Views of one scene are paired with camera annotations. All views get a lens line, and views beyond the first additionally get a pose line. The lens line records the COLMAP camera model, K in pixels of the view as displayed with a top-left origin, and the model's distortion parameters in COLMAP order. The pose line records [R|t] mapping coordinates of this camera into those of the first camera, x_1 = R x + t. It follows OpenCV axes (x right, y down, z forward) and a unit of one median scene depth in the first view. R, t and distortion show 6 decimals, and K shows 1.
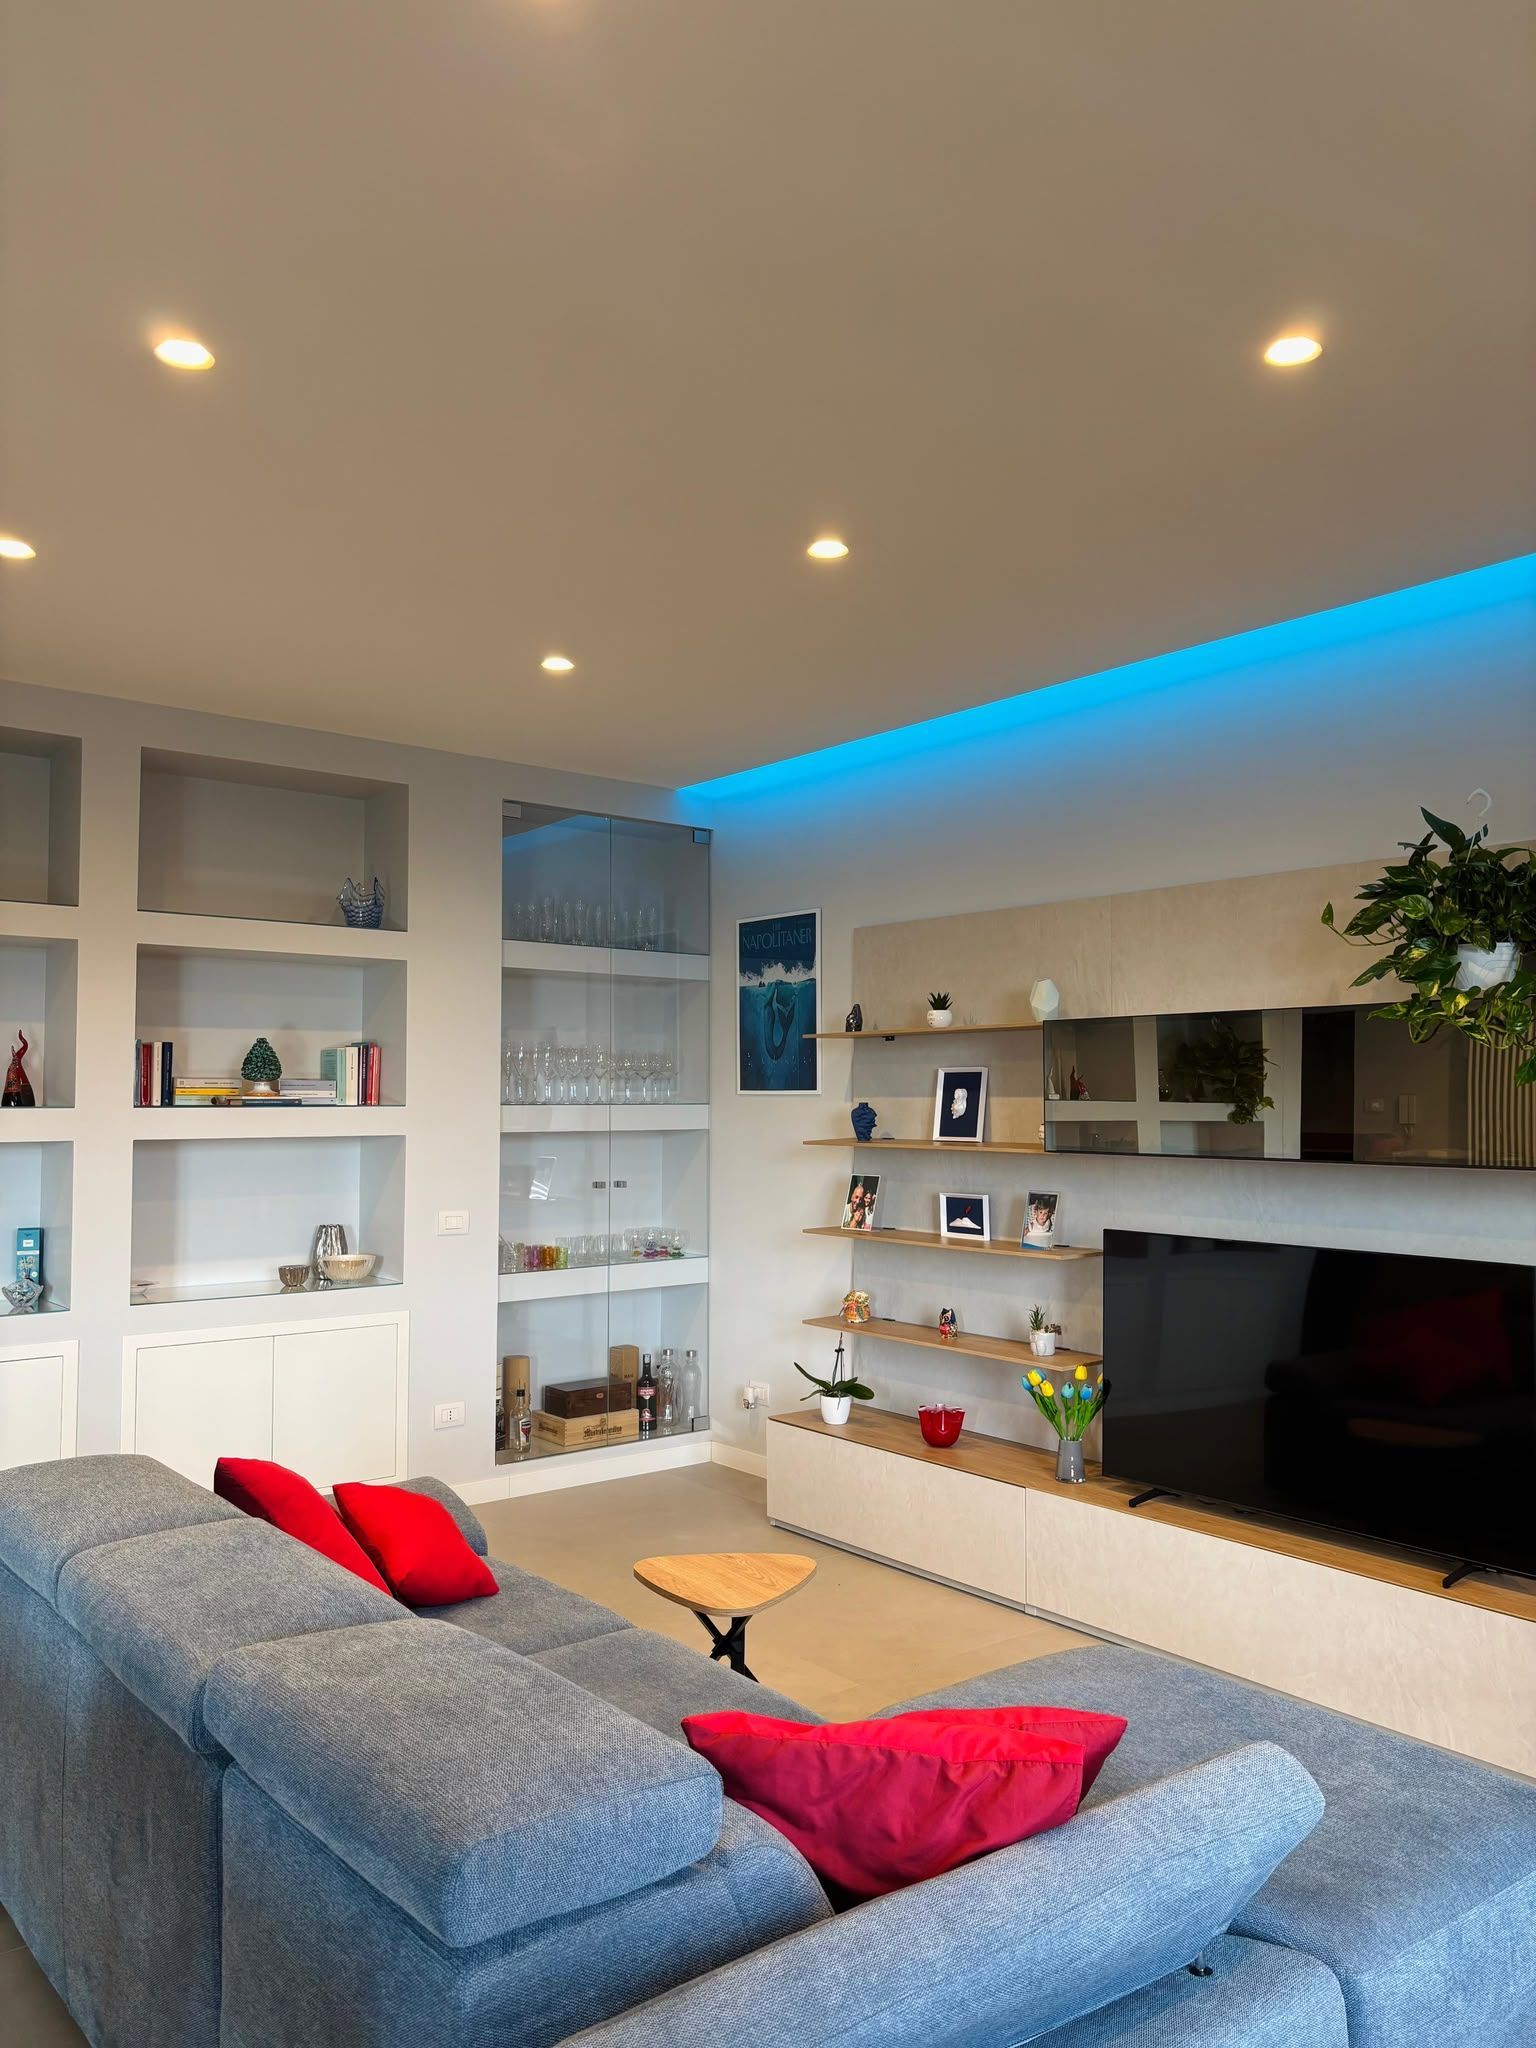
lens RADIAL K [[1527.6, 0, 751.0], [0, 1527.6, 1027.0], [0, 0, 1]] dist [0.005067, -0.001427]
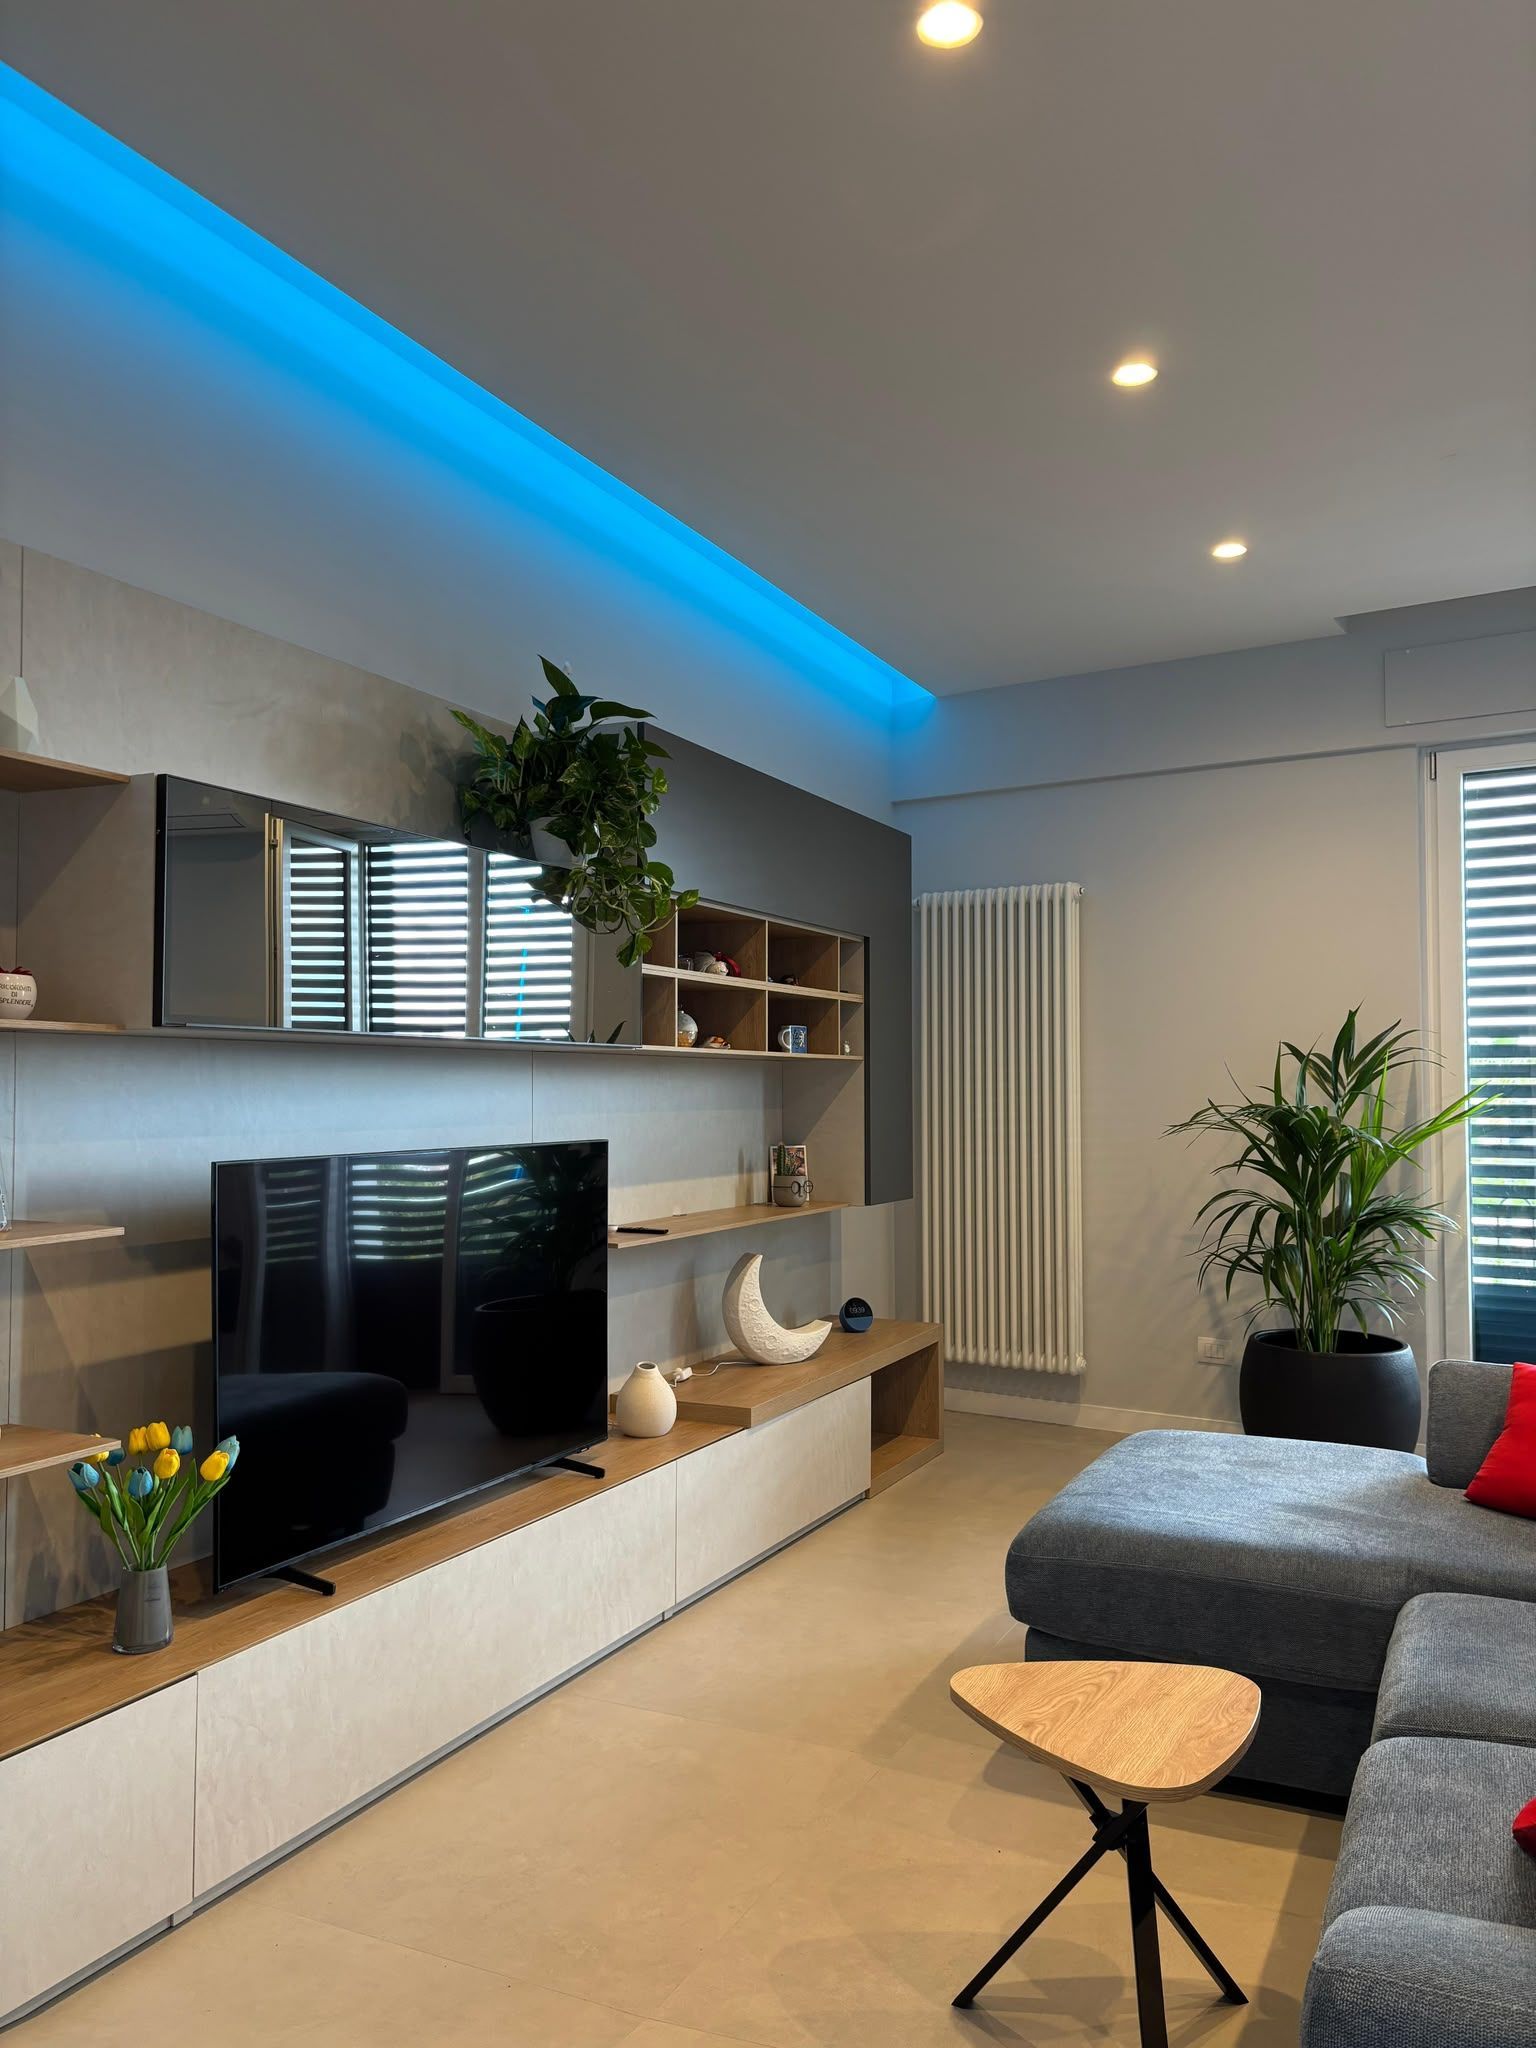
lens RADIAL K [[1527.6, 0, 751.0], [0, 1527.6, 1027.0], [0, 0, 1]] dist [0.005067, -0.001427]
pose [[-0.424863, 0.041613, 0.904301, -0.406482], [-0.033640, 0.997527, -0.061708, 0.119077], [-0.904632, -0.056638, -0.422413, 1.150564]]
